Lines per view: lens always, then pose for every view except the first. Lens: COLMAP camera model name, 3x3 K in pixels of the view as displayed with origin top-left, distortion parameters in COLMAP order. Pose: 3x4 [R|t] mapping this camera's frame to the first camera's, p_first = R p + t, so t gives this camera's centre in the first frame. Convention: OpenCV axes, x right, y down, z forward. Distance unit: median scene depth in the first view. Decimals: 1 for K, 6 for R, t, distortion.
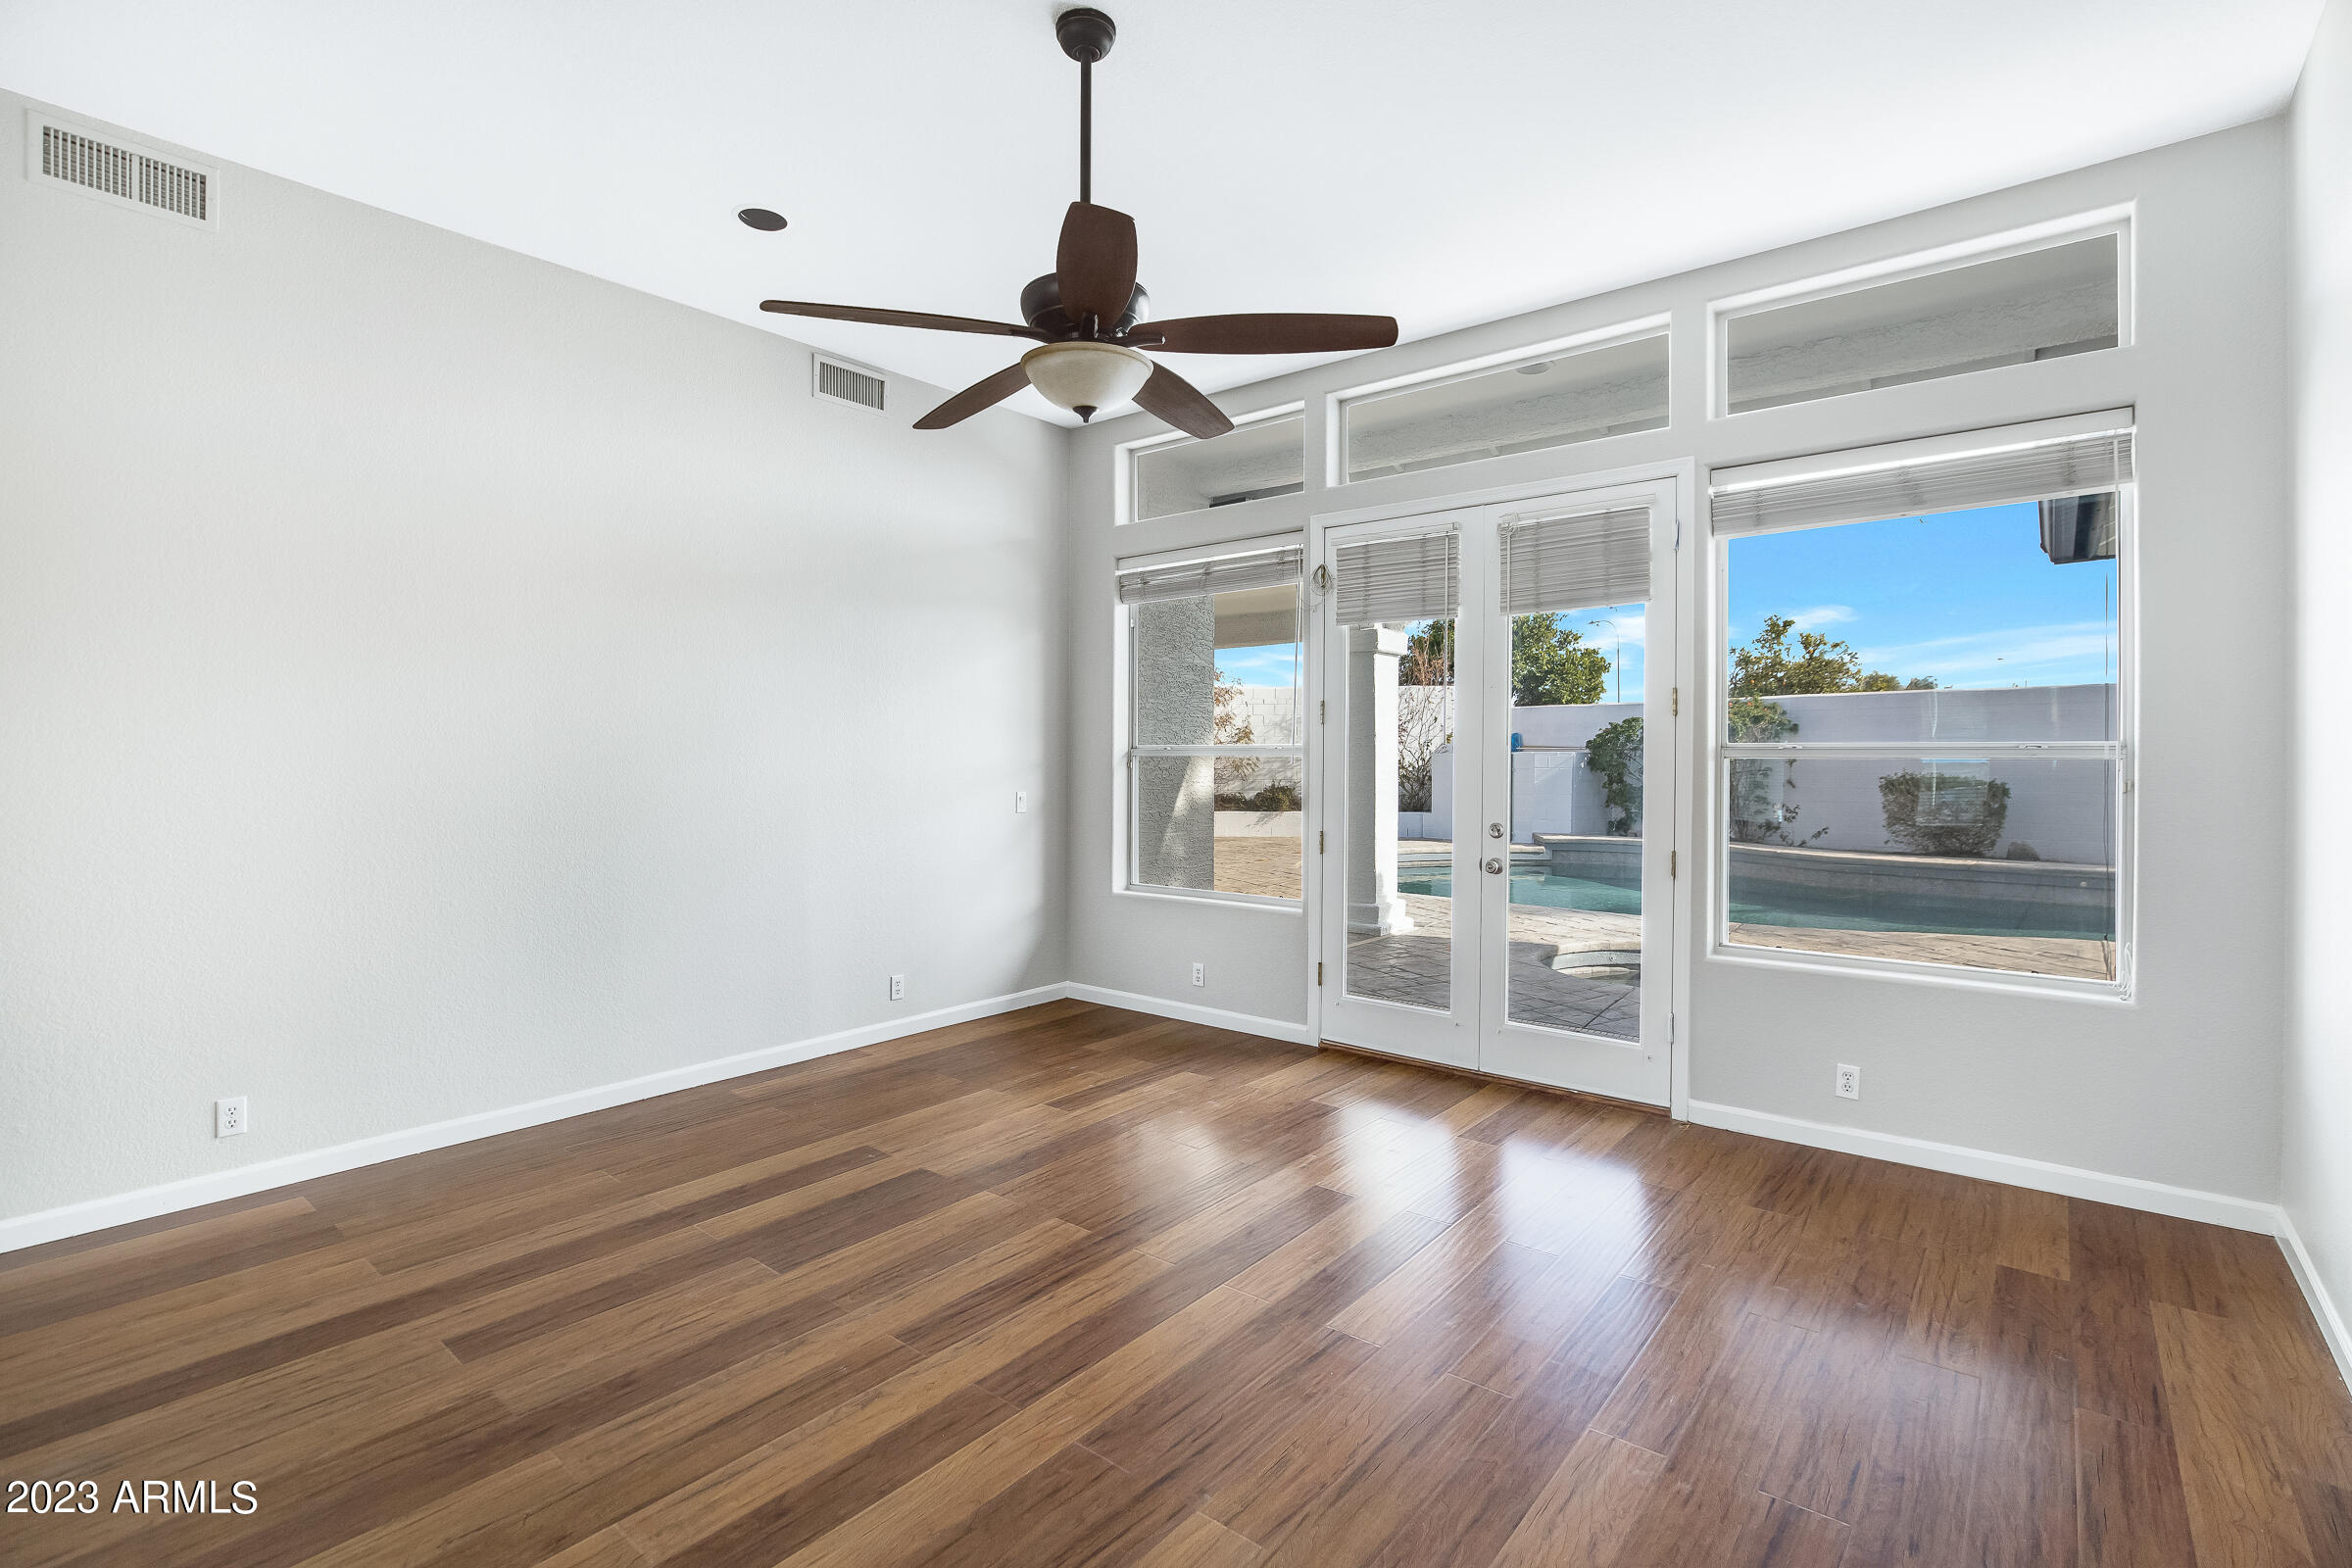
lens RADIAL K [[1100.7, 0, 1189.4], [0, 1100.7, 764.1], [0, 0, 1]] dist [-0.002034, 0.000261]
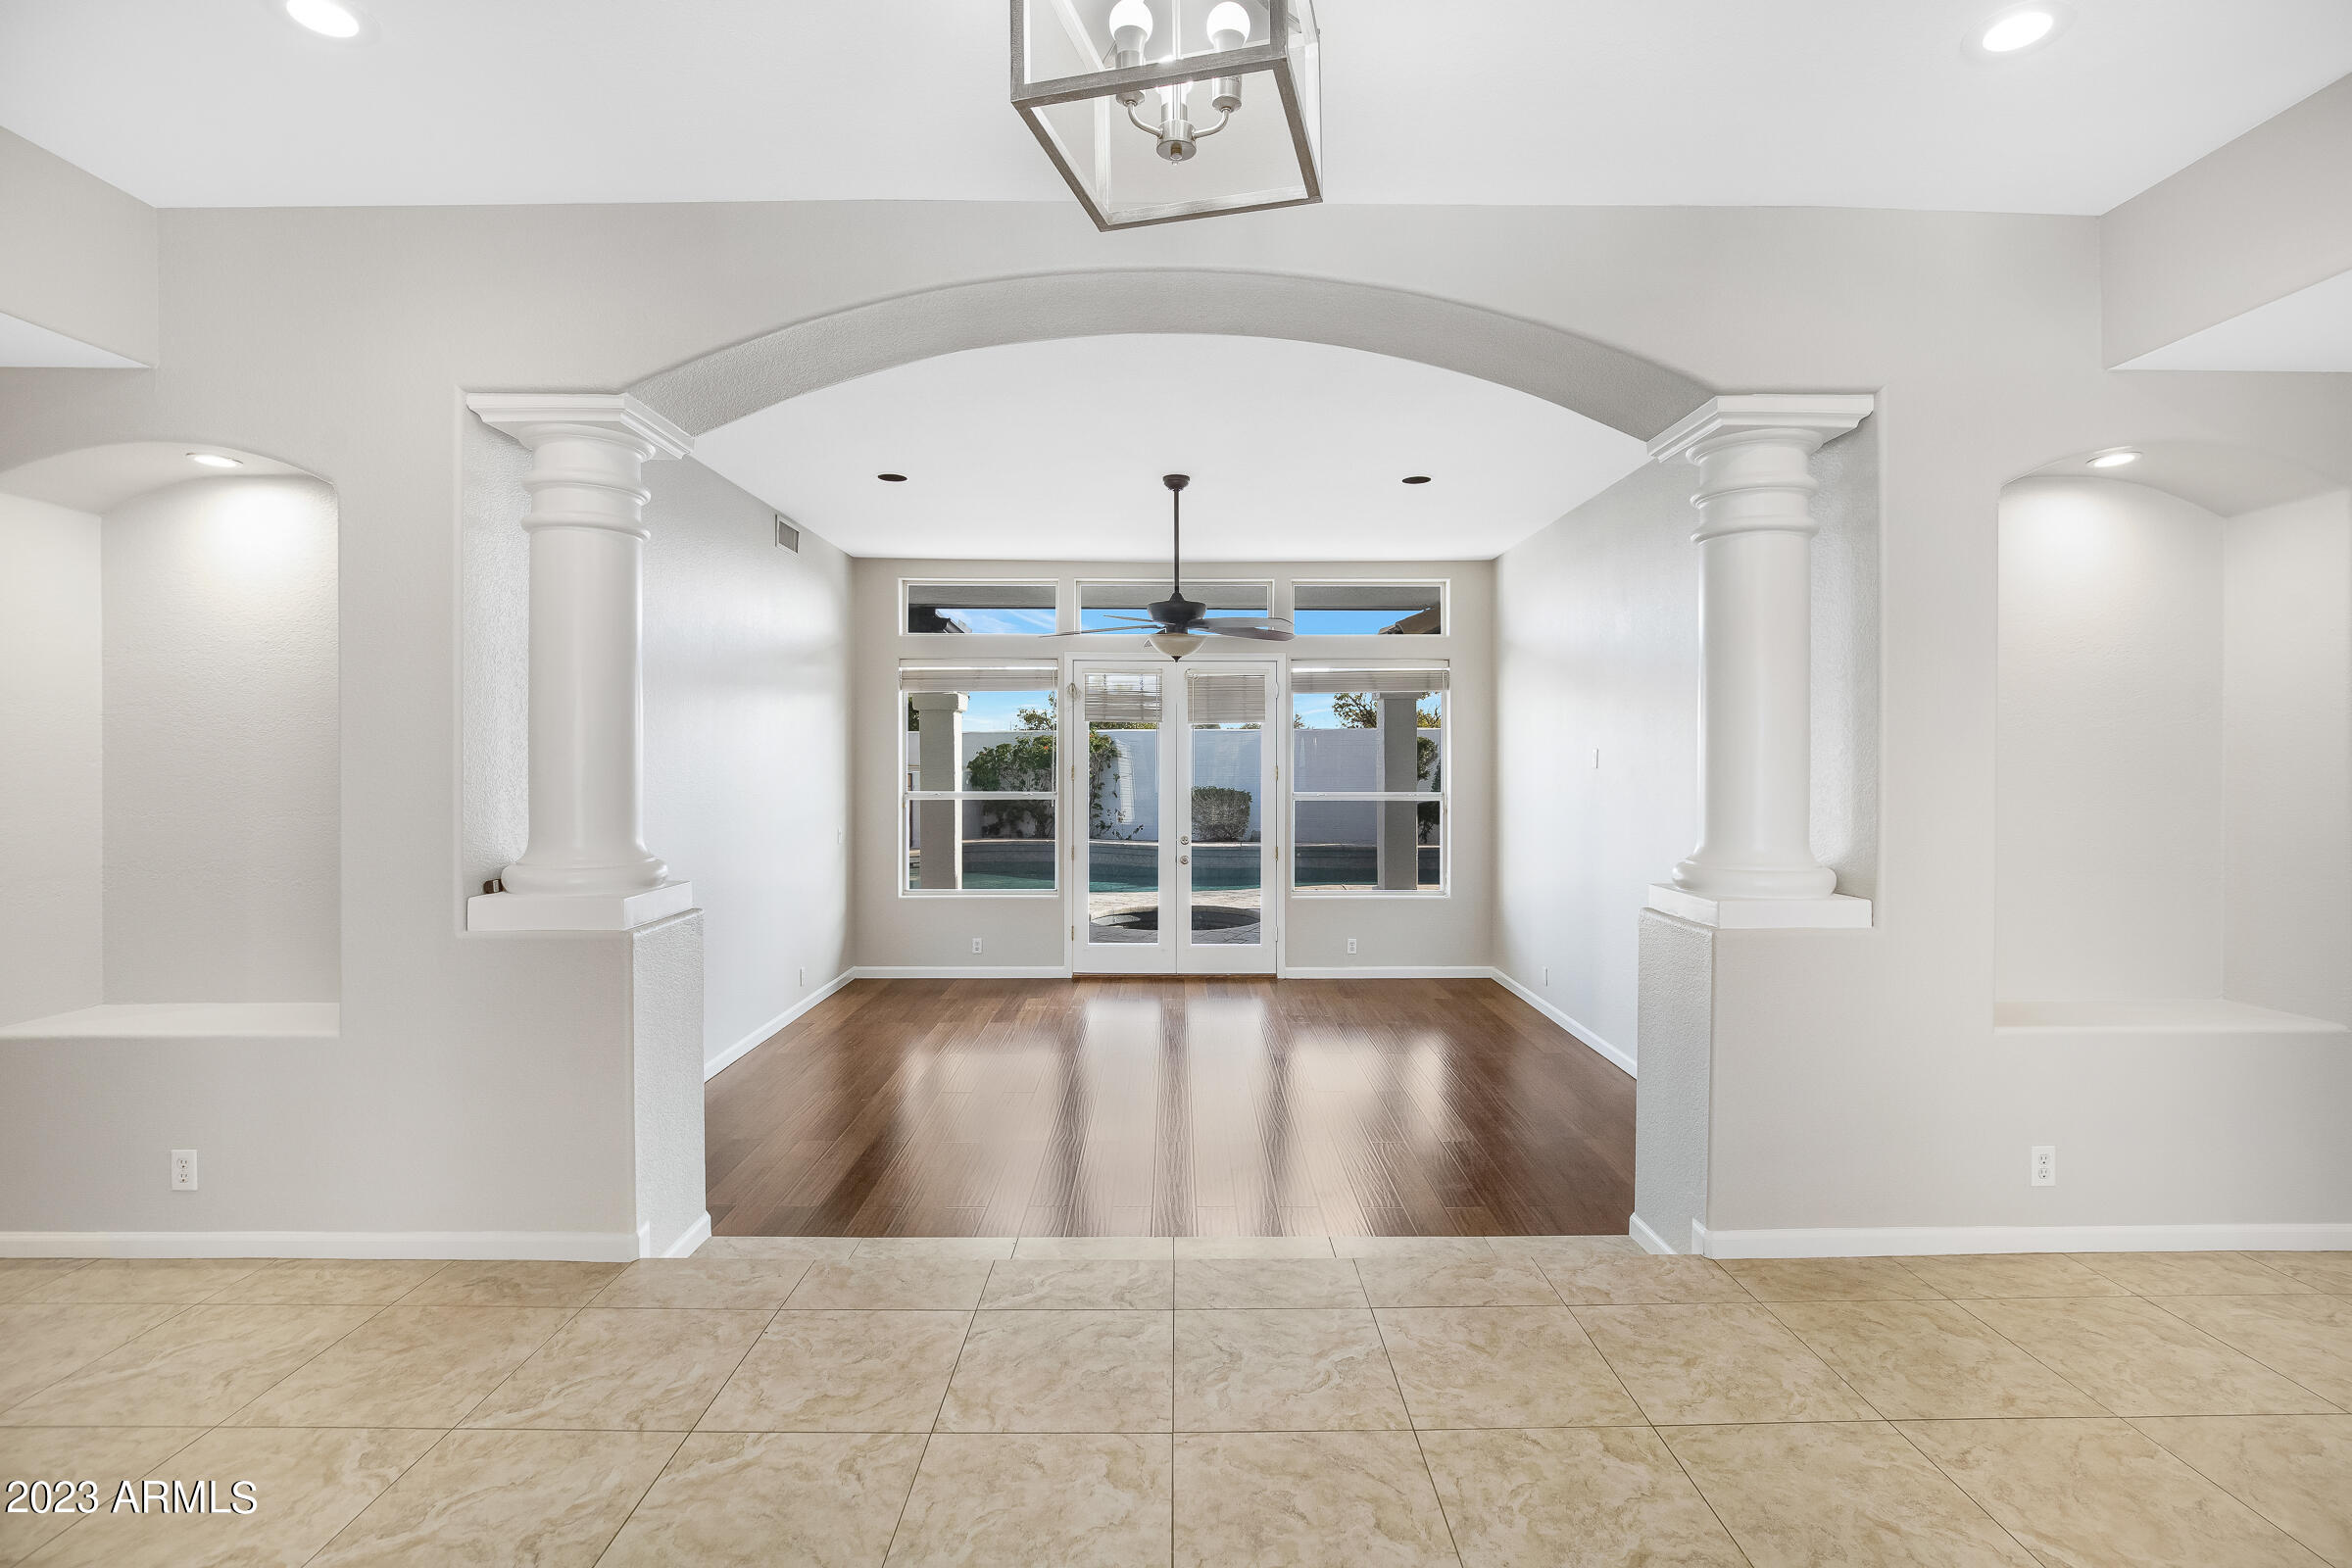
lens RADIAL K [[1100.7, 0, 1180.9], [0, 1100.7, 766.9], [0, 0, 1]] dist [-0.002034, 0.000261]
pose [[0.777368, -0.004952, 0.629027, -0.306187], [0.004756, 0.999987, 0.001994, -0.022857], [-0.629029, 0.001442, 0.777381, -0.146251]]
